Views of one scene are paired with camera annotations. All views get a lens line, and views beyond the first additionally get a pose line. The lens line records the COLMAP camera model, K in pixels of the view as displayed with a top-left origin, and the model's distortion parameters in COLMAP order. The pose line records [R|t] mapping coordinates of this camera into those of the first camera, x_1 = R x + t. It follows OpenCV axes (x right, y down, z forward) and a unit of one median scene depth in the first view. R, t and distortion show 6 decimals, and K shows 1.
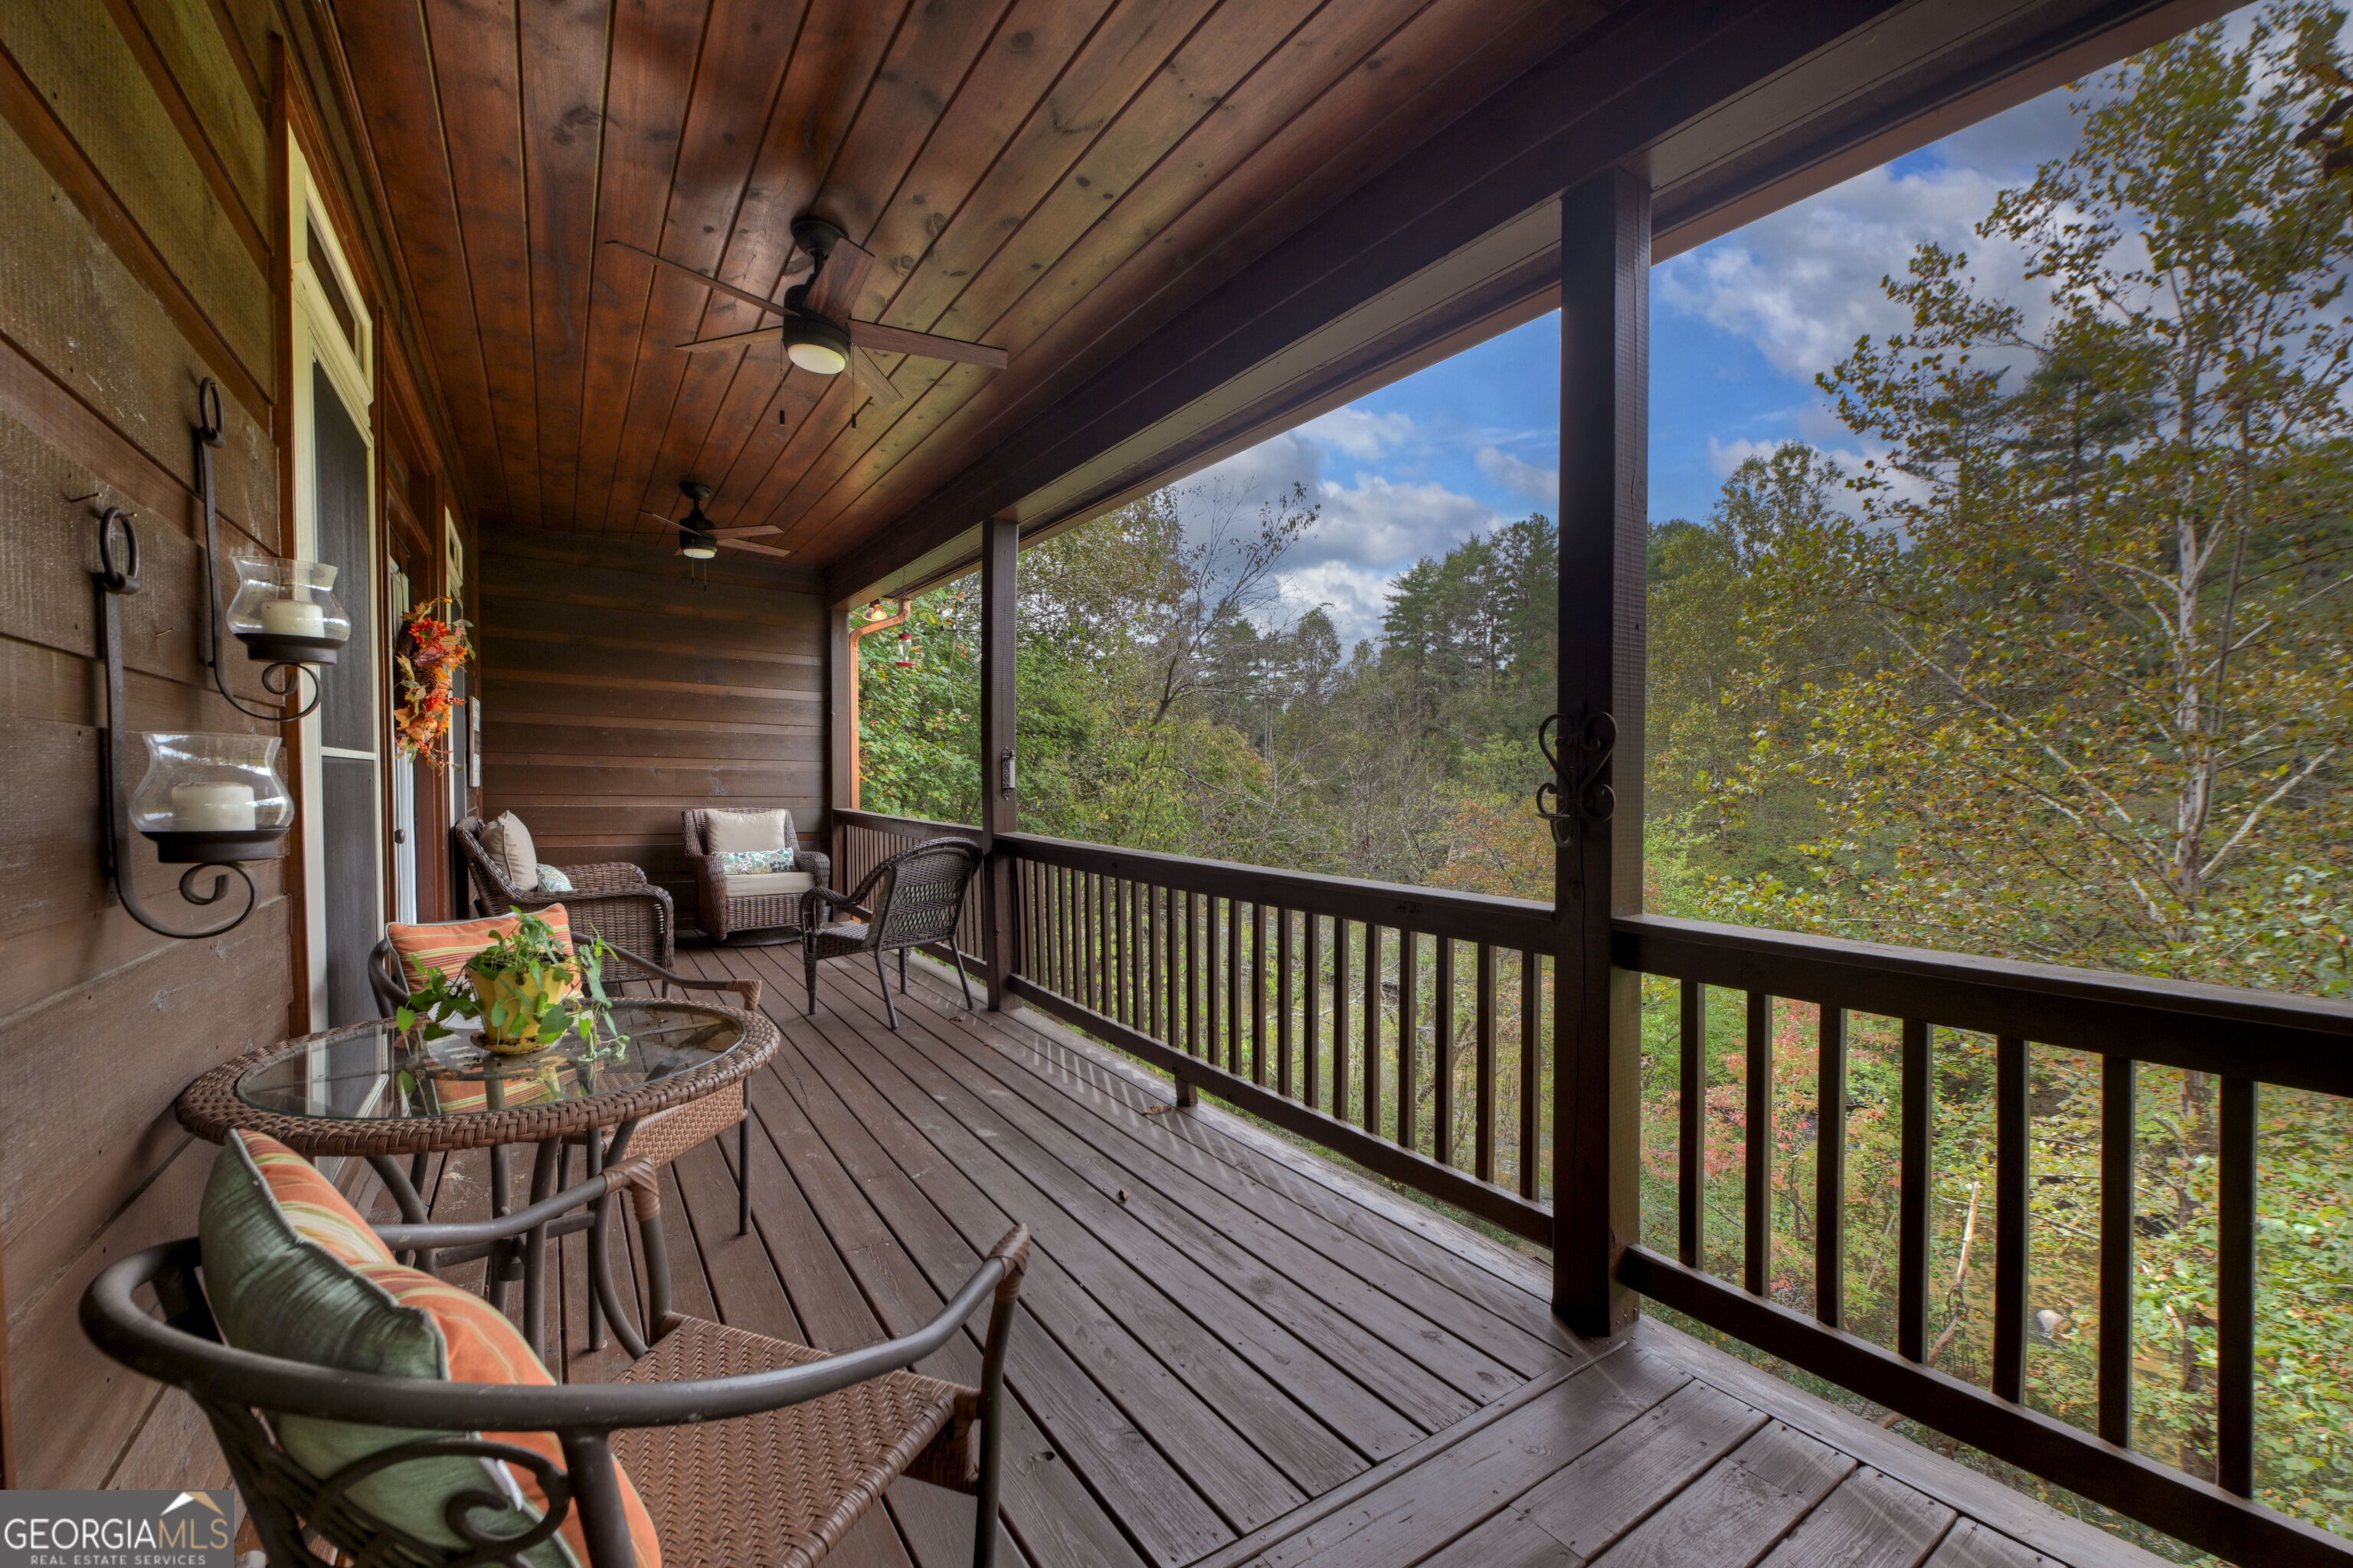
lens RADIAL K [[937.5, 0, 1170.5], [0, 937.5, 790.6], [0, 0, 1]] dist [-0.020449, -0.001356]
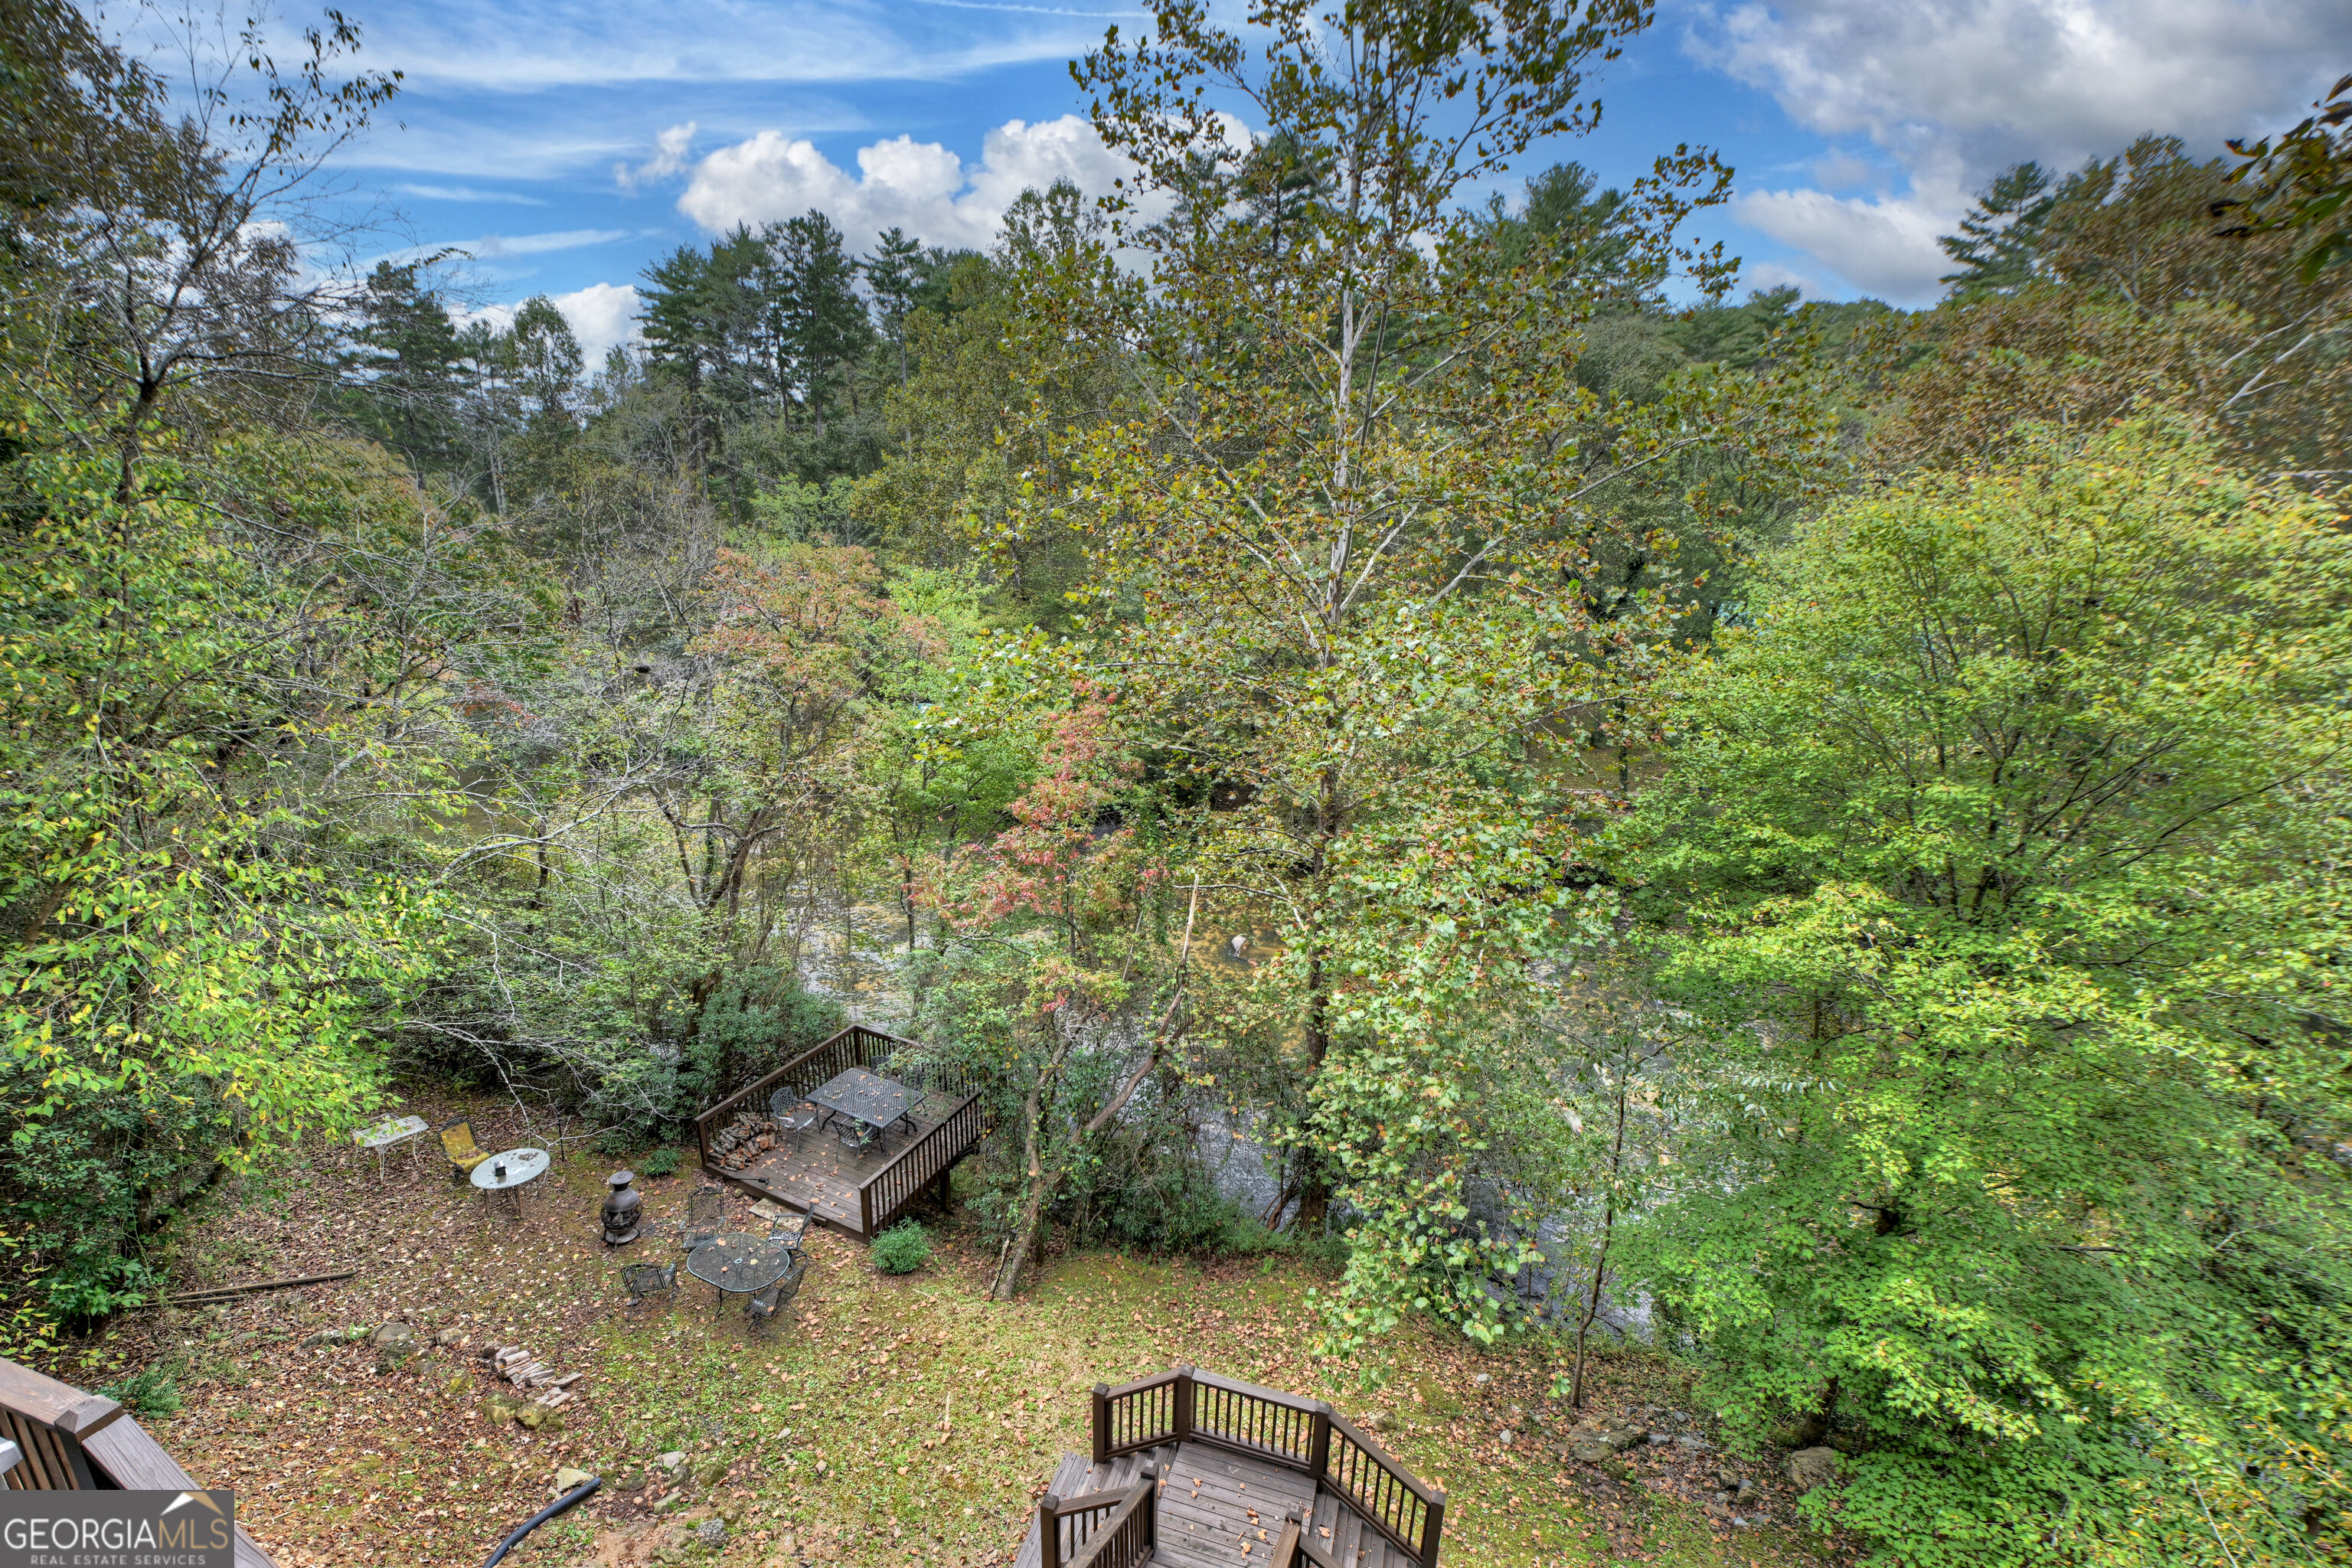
lens RADIAL K [[937.1, 0, 1181.8], [0, 937.1, 775.6], [0, 0, 1]] dist [-0.020449, -0.001356]
pose [[0.768603, -0.152649, 0.621247, 0.106321], [-0.003573, 0.970075, 0.242781, 0.003631], [-0.639716, -0.188821, 0.745057, 0.116363]]
